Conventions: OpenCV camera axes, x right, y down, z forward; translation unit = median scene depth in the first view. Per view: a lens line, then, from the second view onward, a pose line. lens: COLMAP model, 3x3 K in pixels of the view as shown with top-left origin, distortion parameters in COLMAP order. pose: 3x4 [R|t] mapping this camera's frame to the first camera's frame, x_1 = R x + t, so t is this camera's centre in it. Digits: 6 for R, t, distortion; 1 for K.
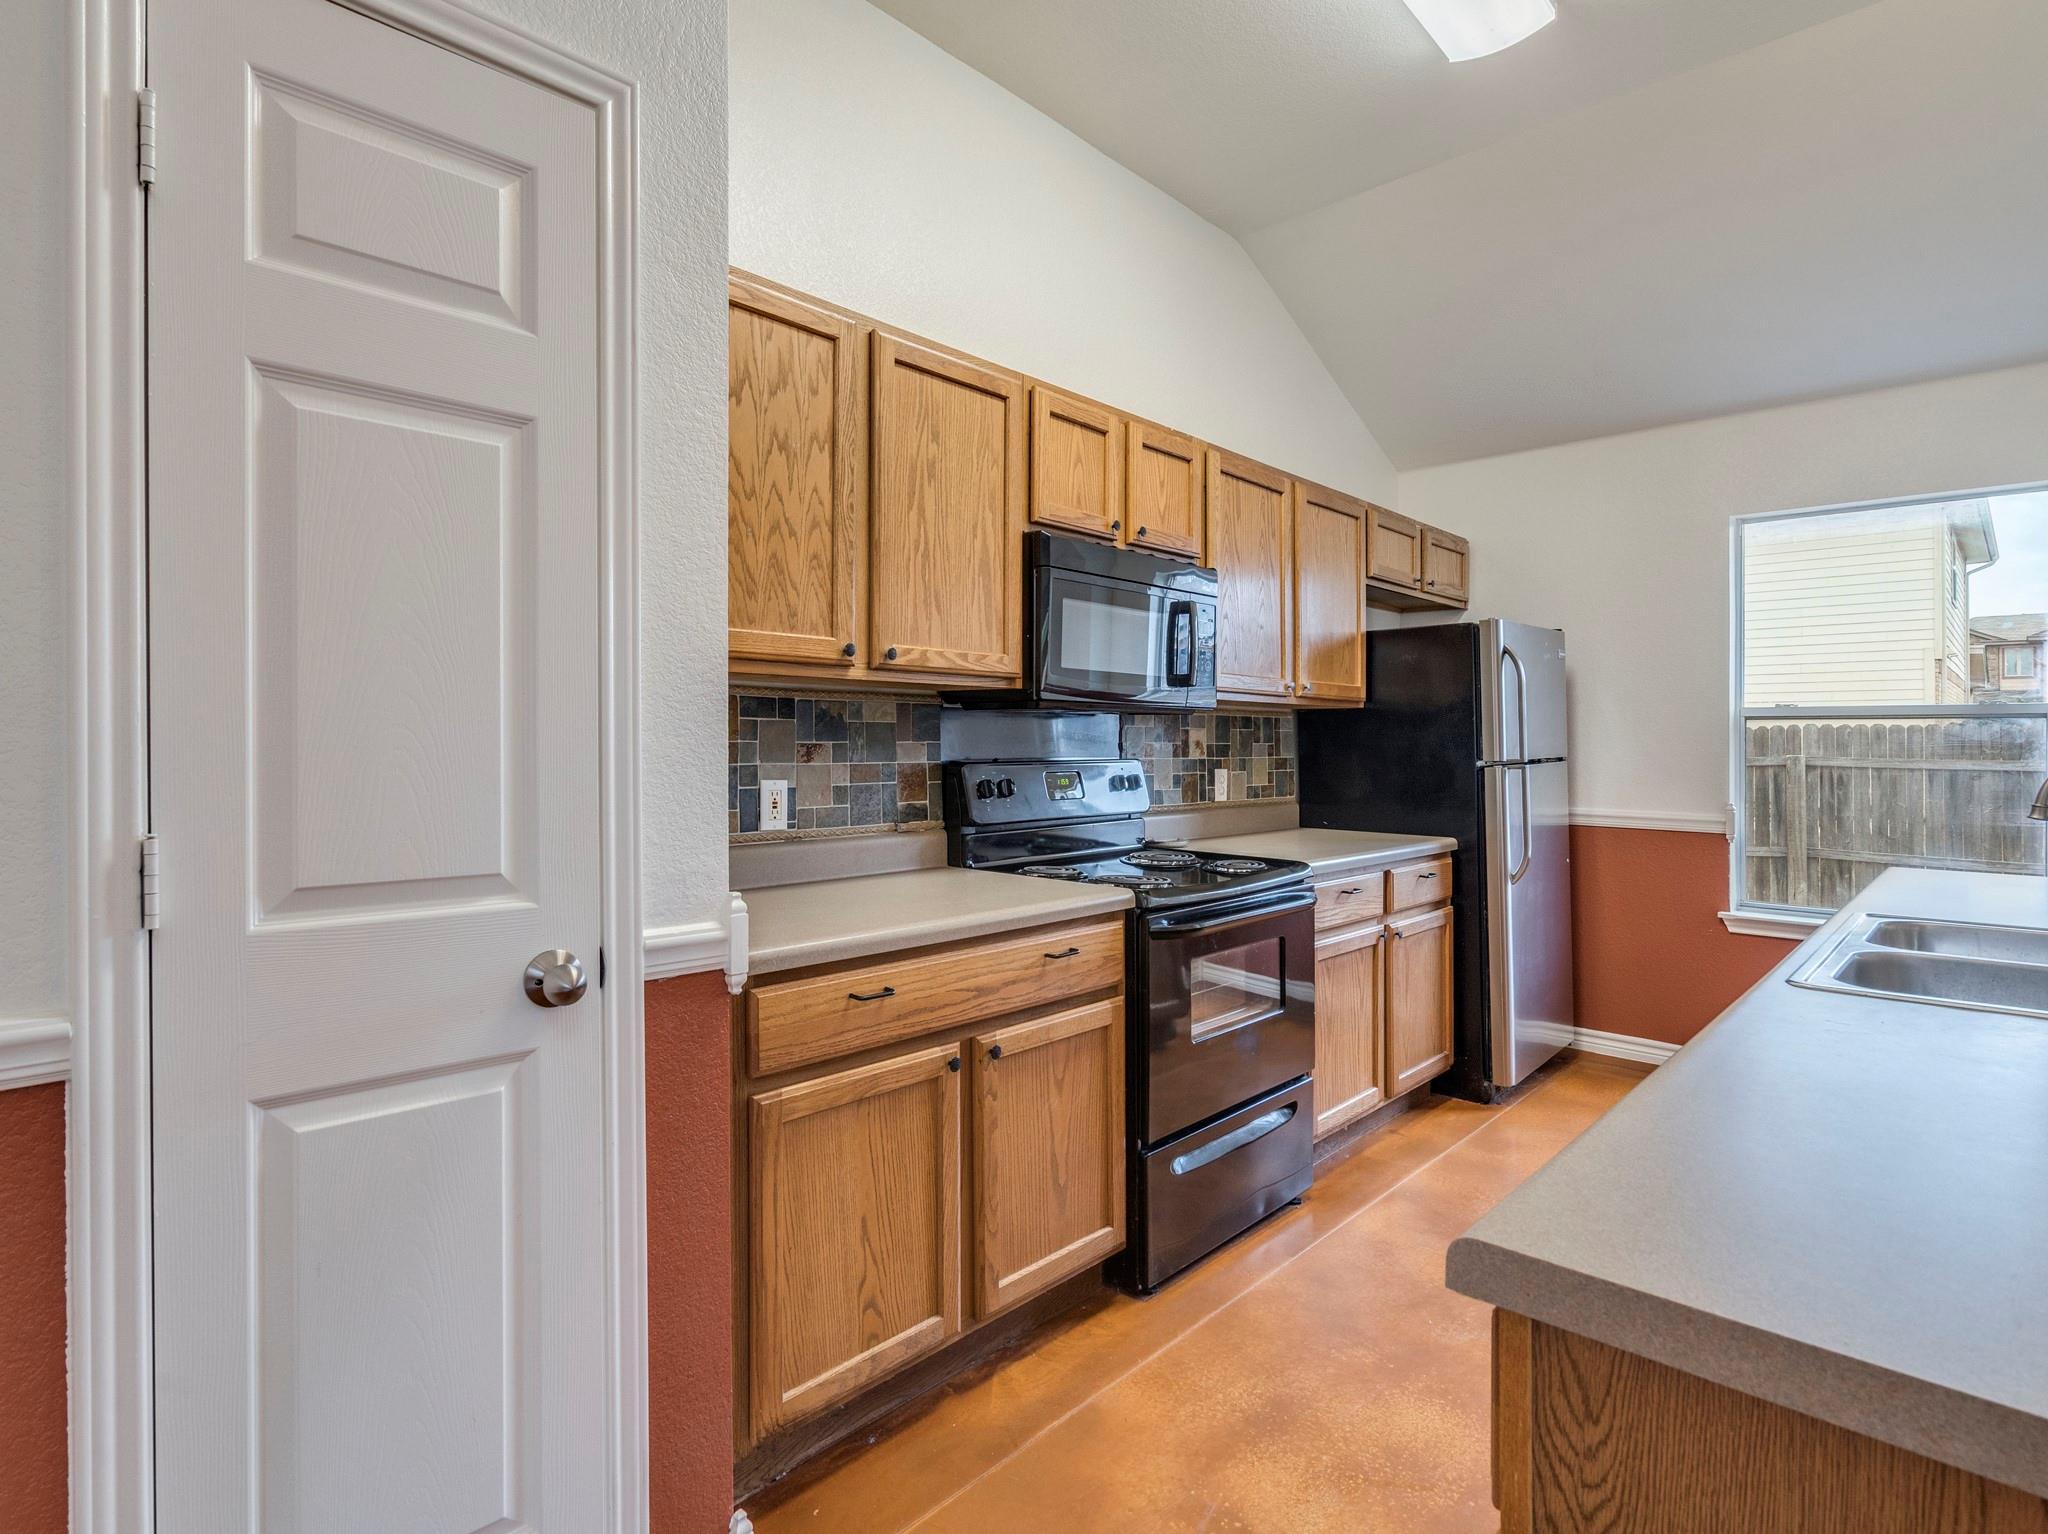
lens RADIAL K [[1083.0, 0, 1023.5], [0, 1083.0, 736.1], [0, 0, 1]] dist [-0.002713, 0.000153]
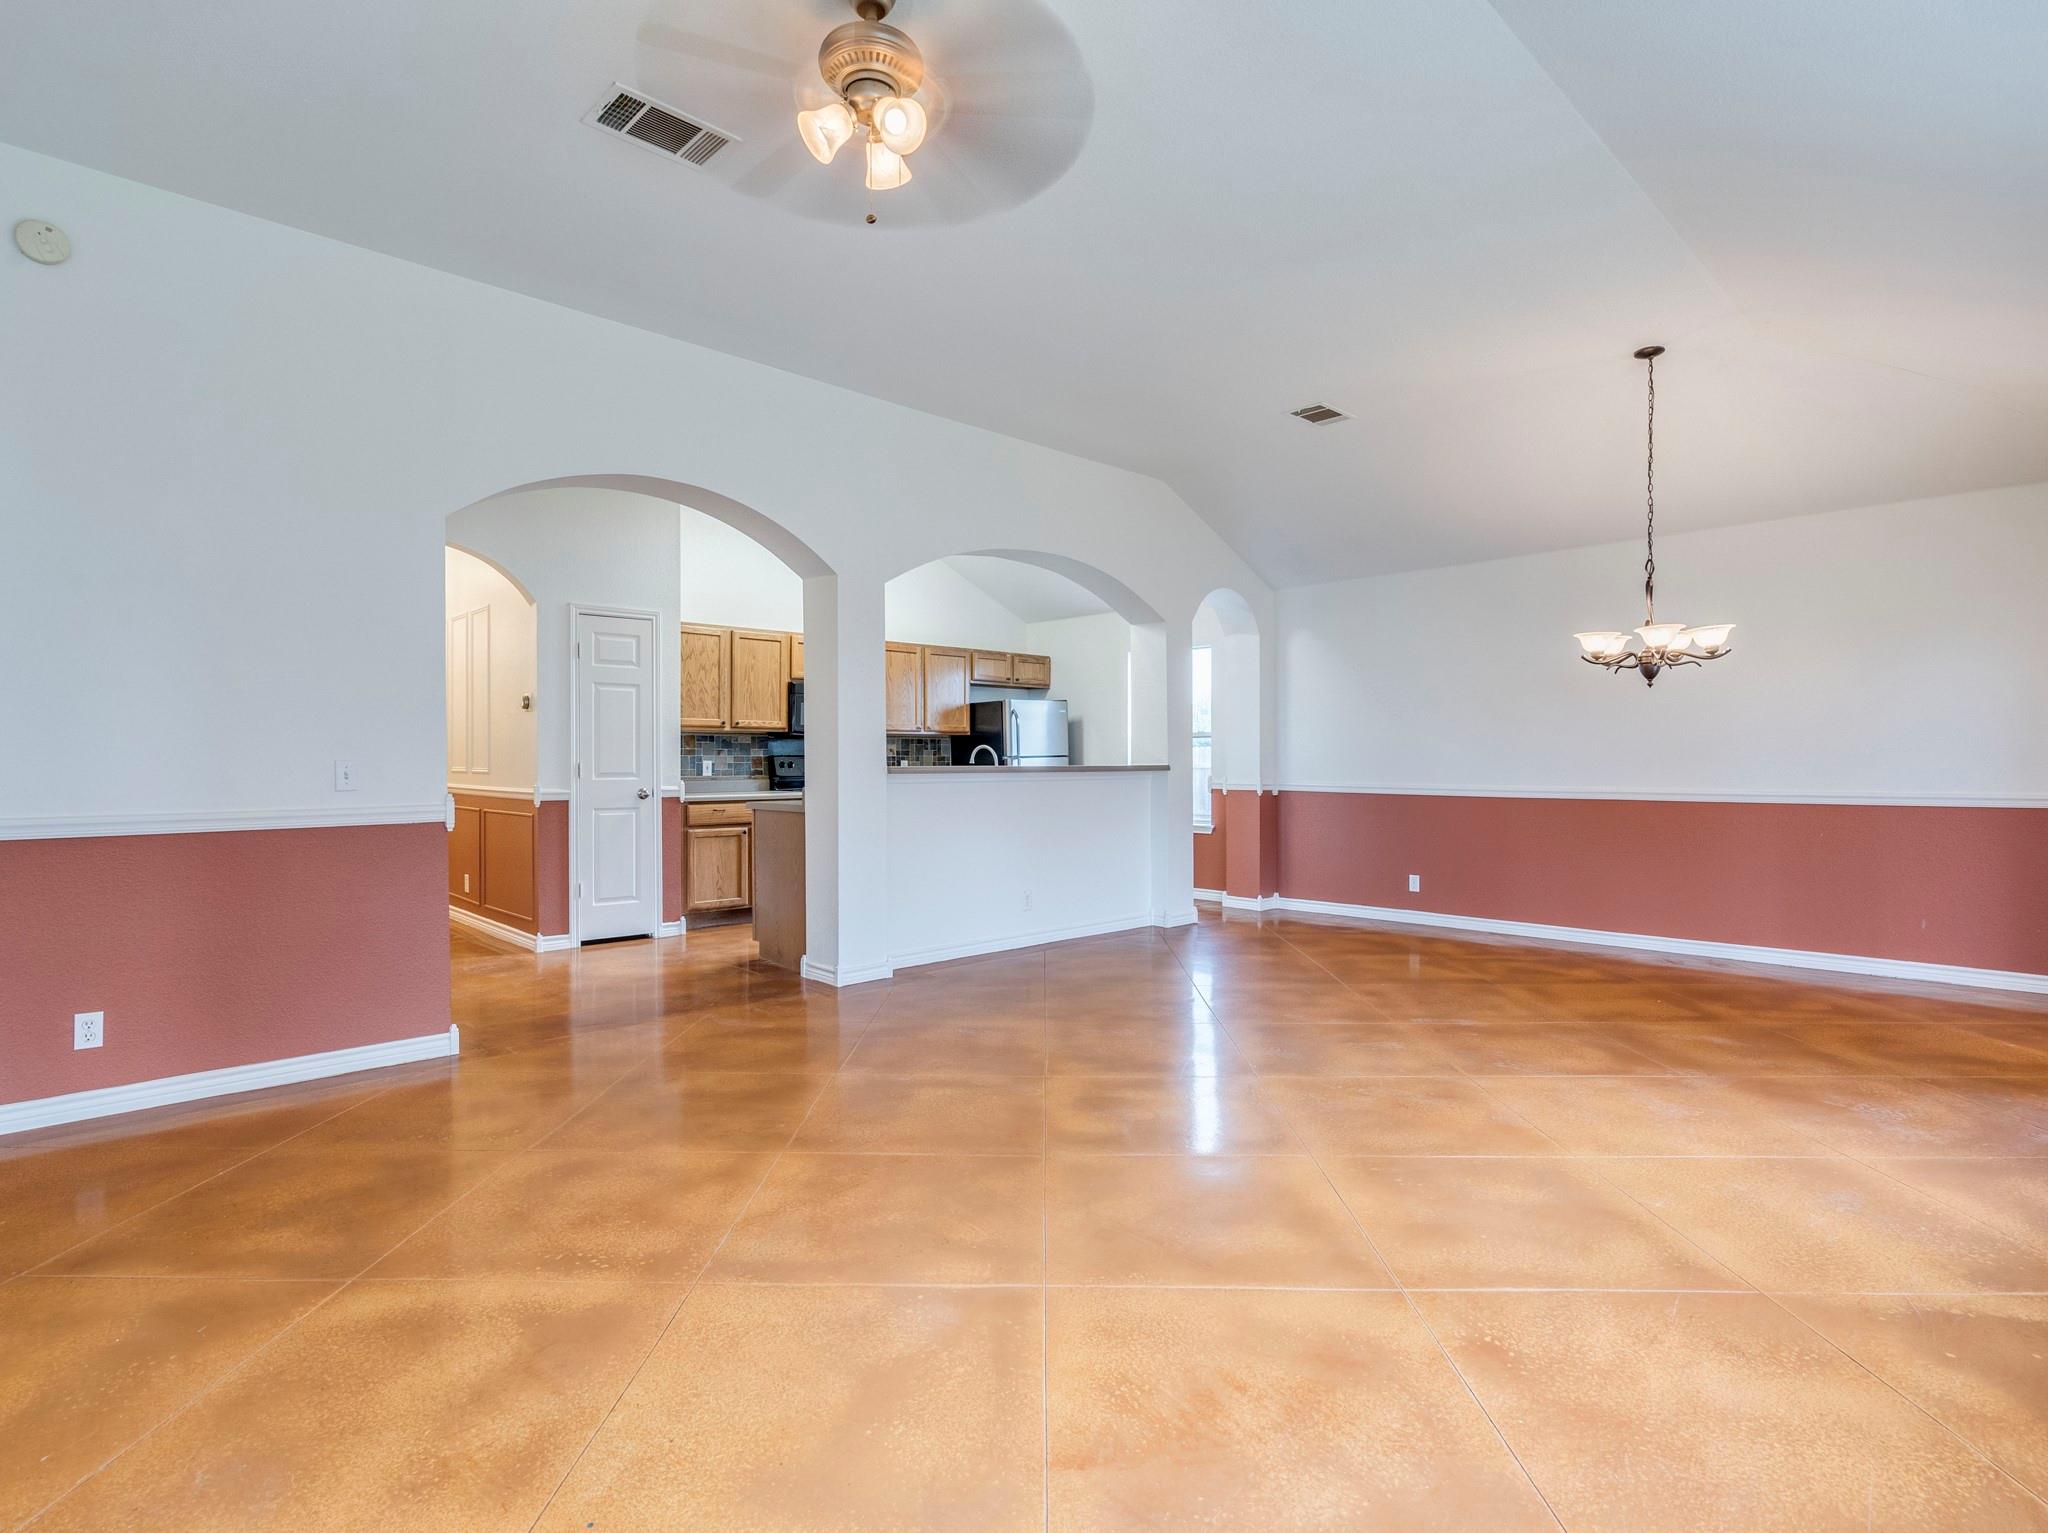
lens RADIAL K [[1041.2, 0, 1022.9], [0, 1041.2, 729.7], [0, 0, 1]] dist [-0.001656, 0.000814]
pose [[0.998525, -0.010031, -0.053366, 0.867329], [0.008679, 0.999637, -0.025515, 0.034308], [0.053602, 0.025014, 0.998249, -2.042986]]
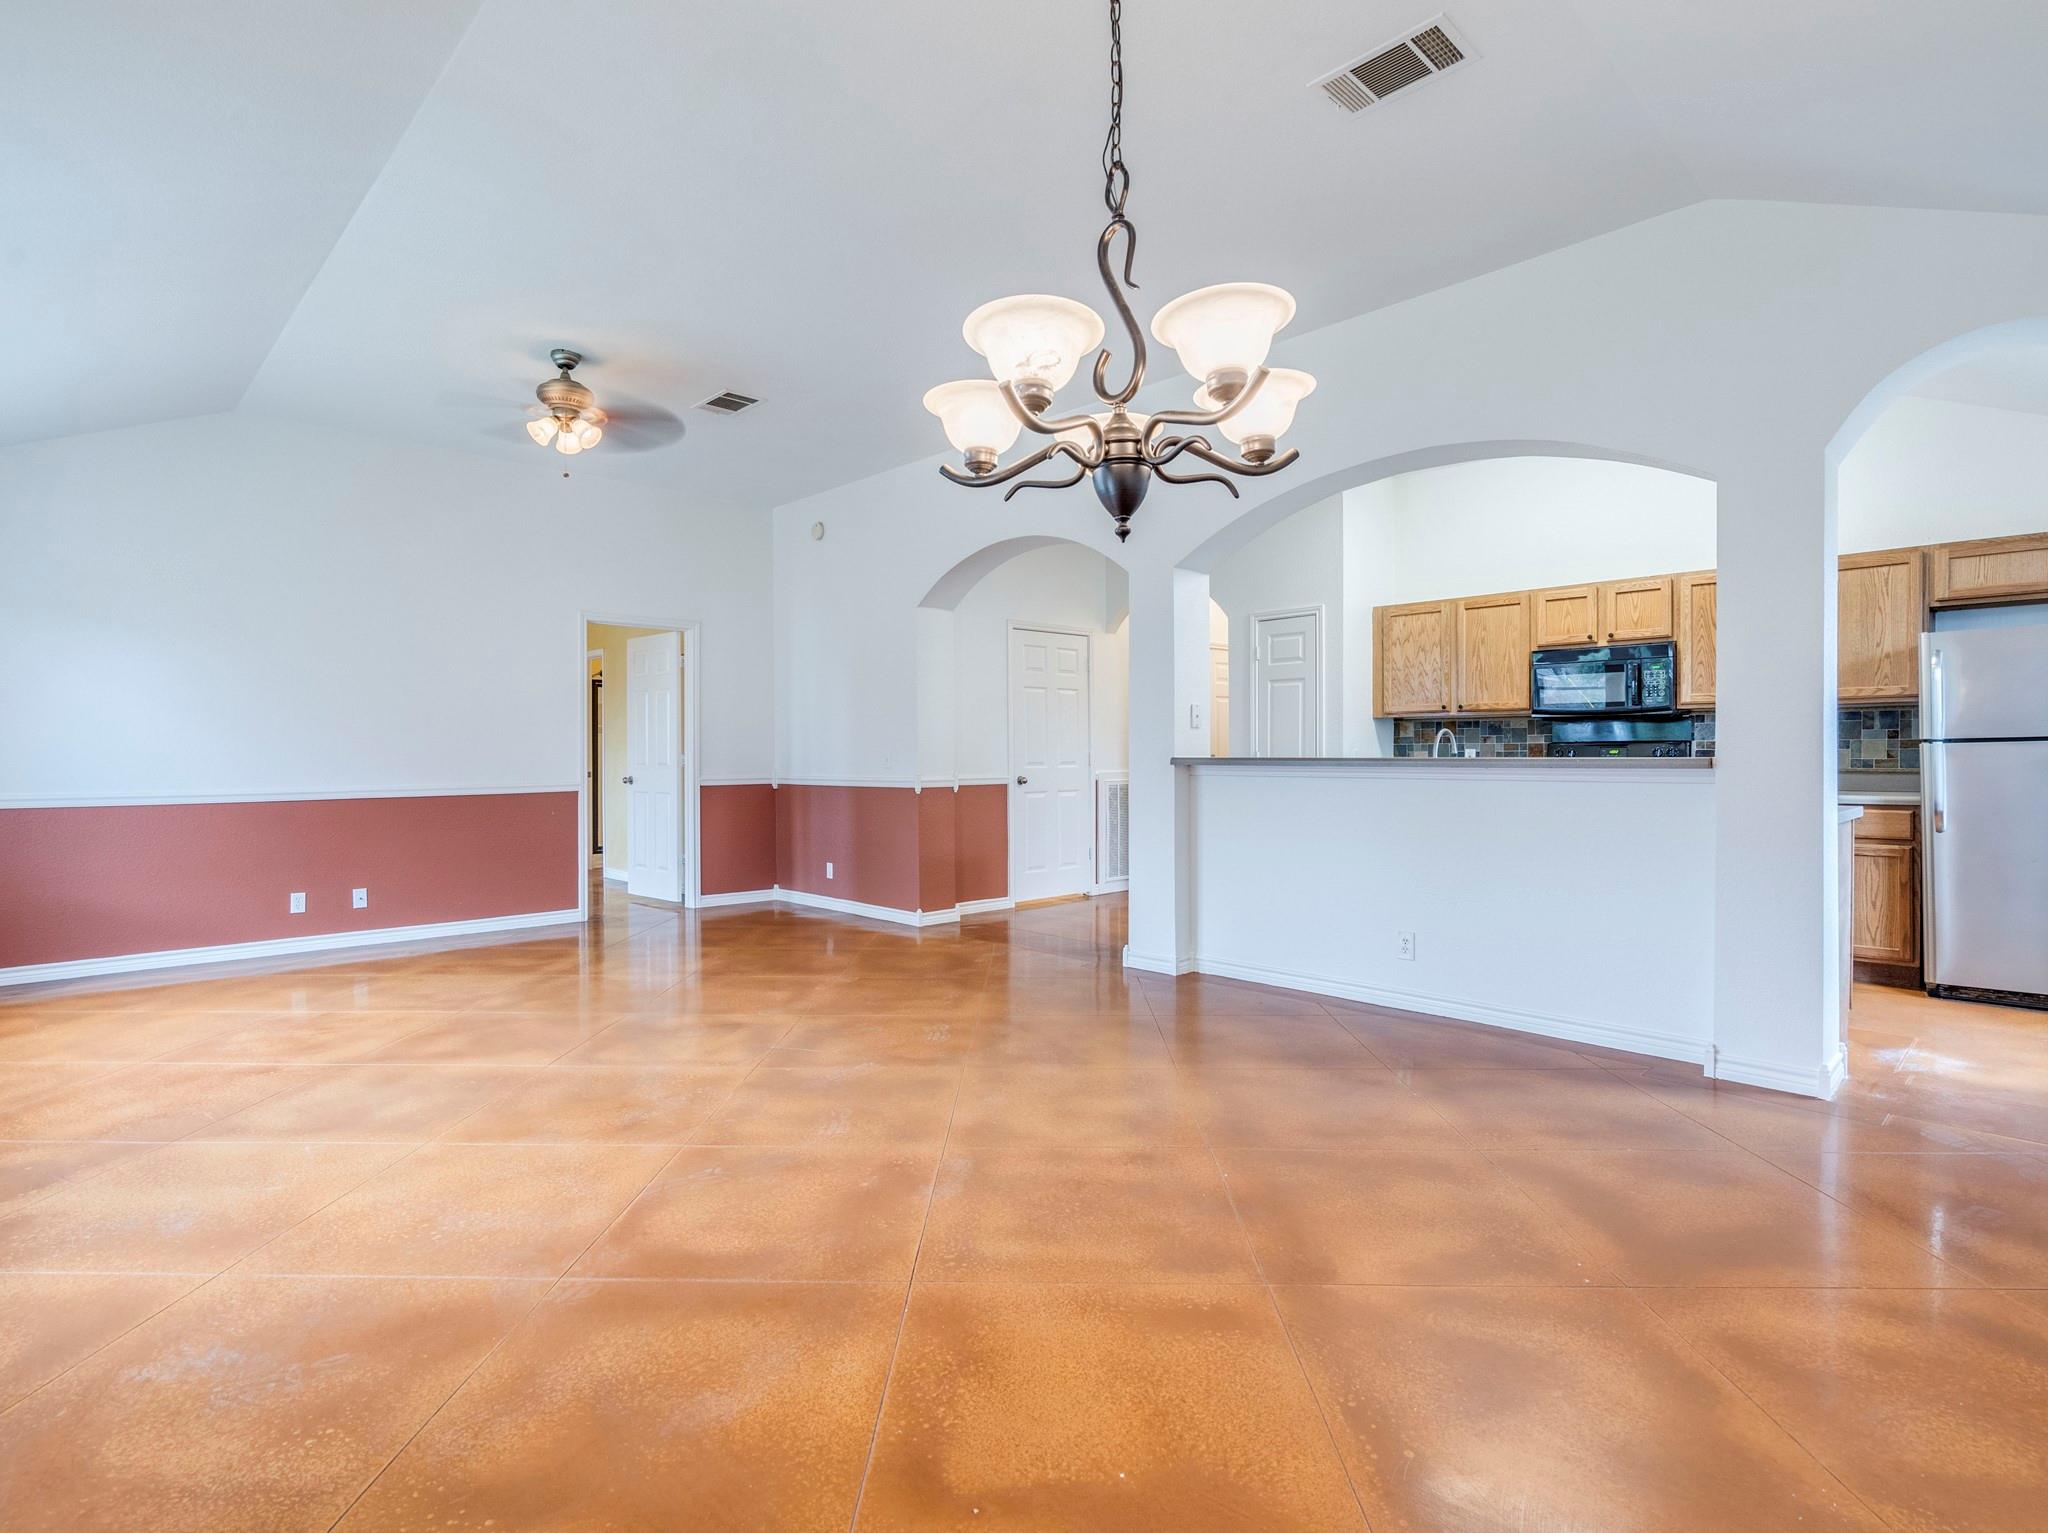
lens RADIAL K [[1045.6, 0, 1028.0], [0, 1045.6, 768.2], [0, 0, 1]] dist [-0.004341, -0.000509]
pose [[-0.053966, 0.008884, -0.998503, 2.587151], [0.009851, 0.999916, 0.008364, 0.055296], [0.998494, -0.009385, -0.054049, -0.059467]]
